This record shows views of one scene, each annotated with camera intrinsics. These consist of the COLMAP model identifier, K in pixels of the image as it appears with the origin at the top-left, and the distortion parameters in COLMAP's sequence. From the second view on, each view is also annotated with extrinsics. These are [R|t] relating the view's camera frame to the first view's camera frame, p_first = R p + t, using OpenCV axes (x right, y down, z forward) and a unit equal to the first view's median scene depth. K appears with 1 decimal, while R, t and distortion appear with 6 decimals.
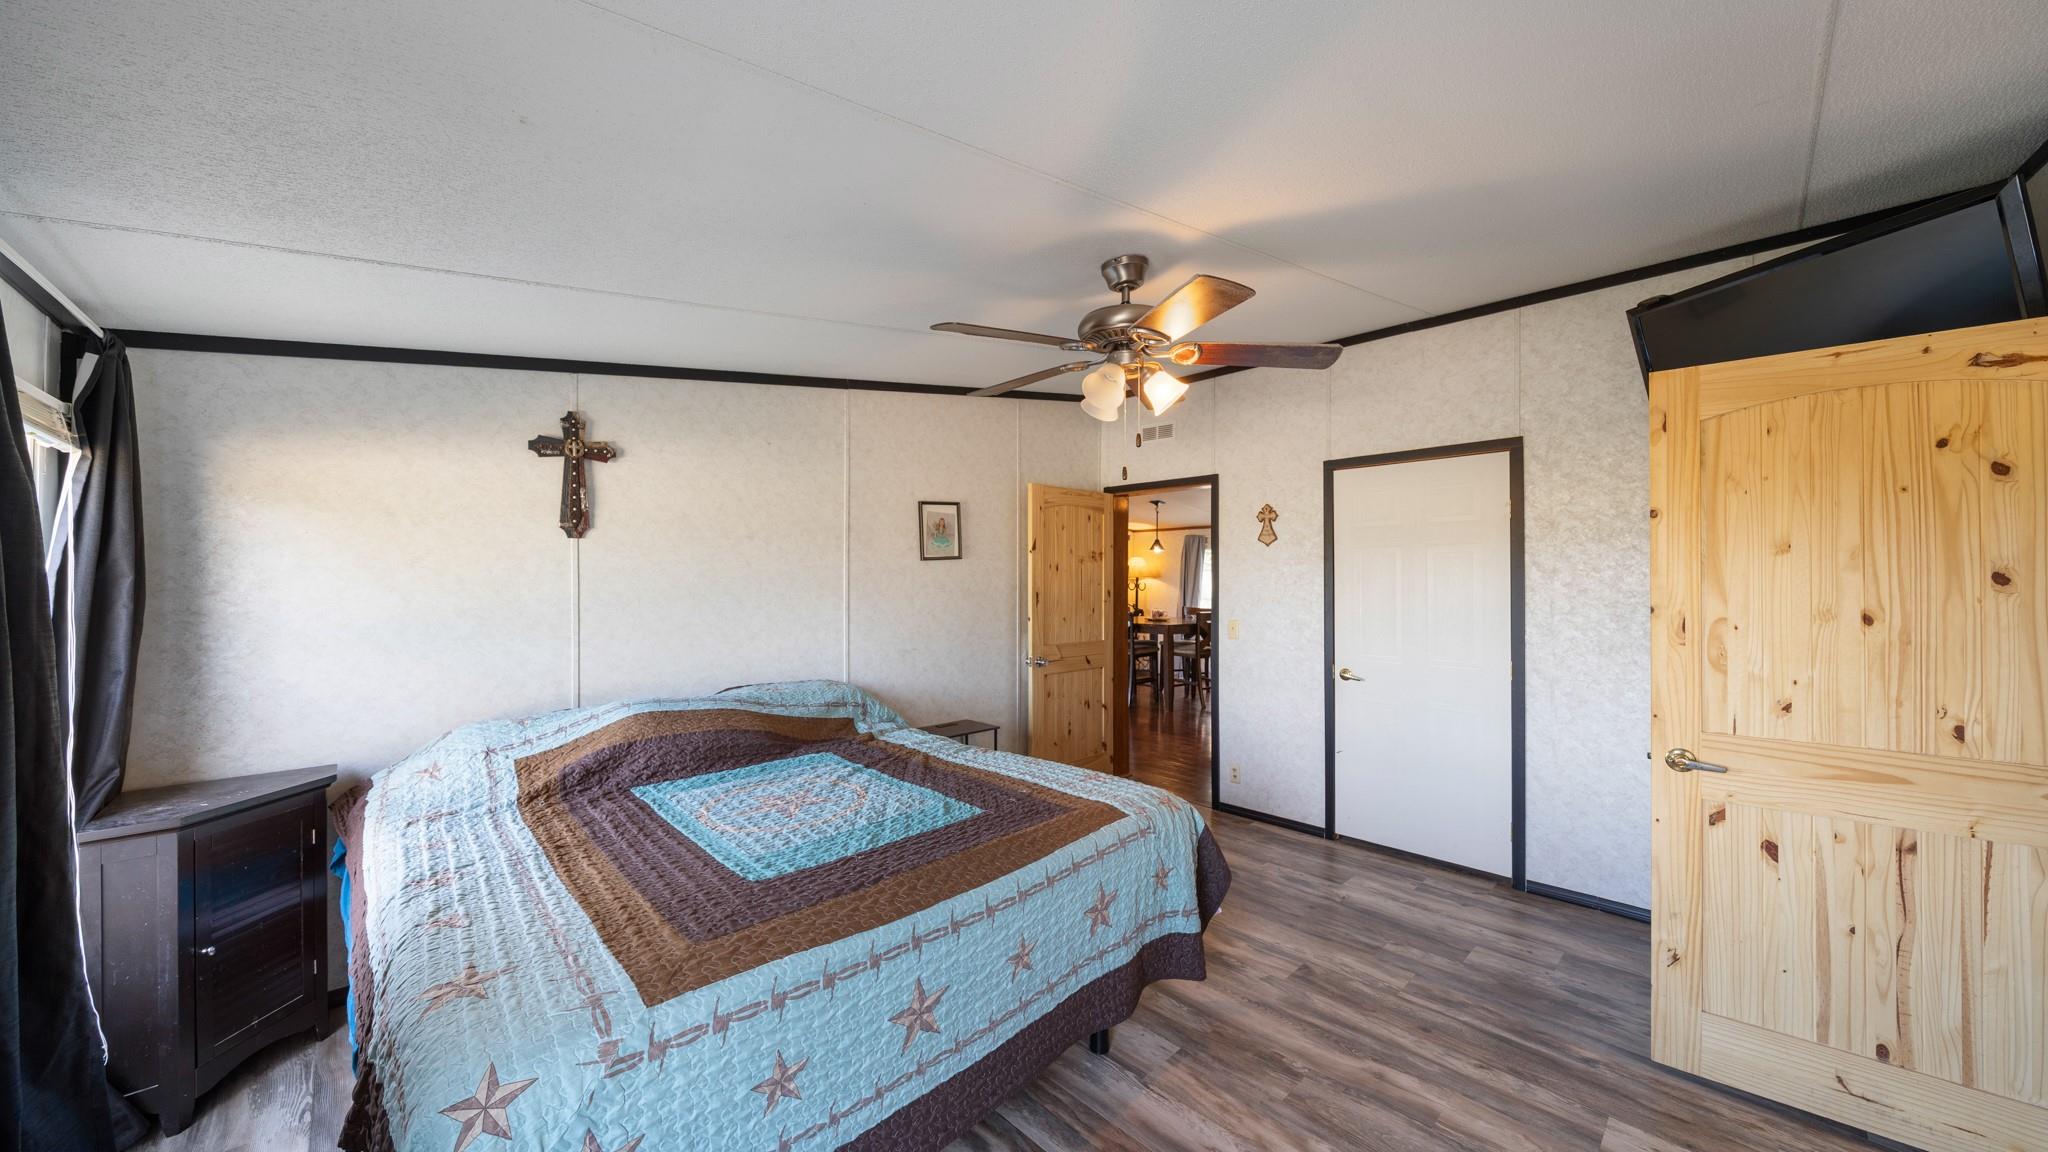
lens RADIAL K [[704.2, 0, 1015.9], [0, 704.2, 579.1], [0, 0, 1]] dist [-0.001954, 0.000301]
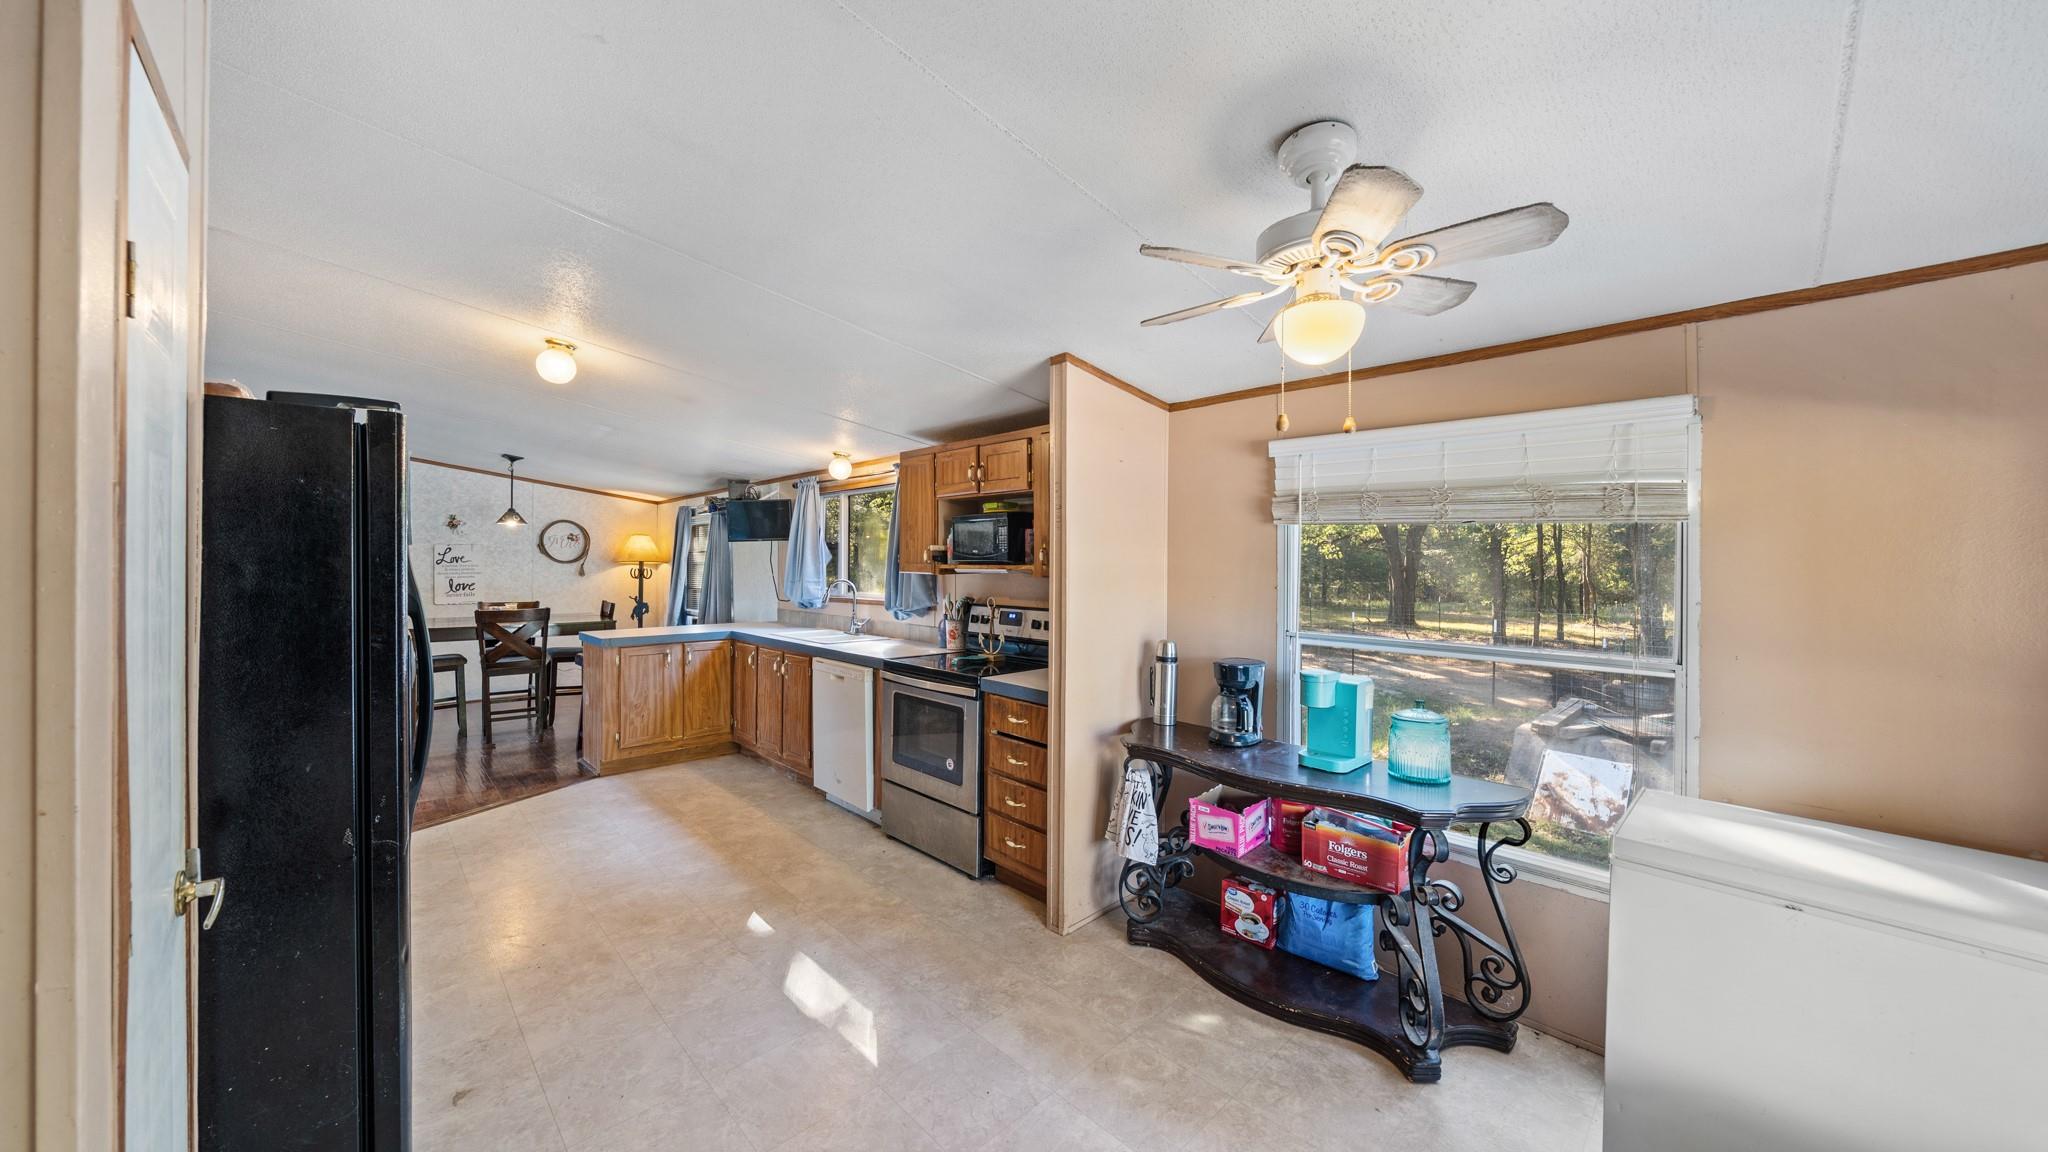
lens RADIAL K [[704.2, 0, 1019.1], [0, 704.2, 568.6], [0, 0, 1]] dist [-0.001954, 0.000301]
pose [[0.999970, -0.001070, 0.007630, 0.601388], [0.001025, 0.999983, 0.005813, 0.001102], [-0.007636, -0.005805, 0.999954, 0.231121]]
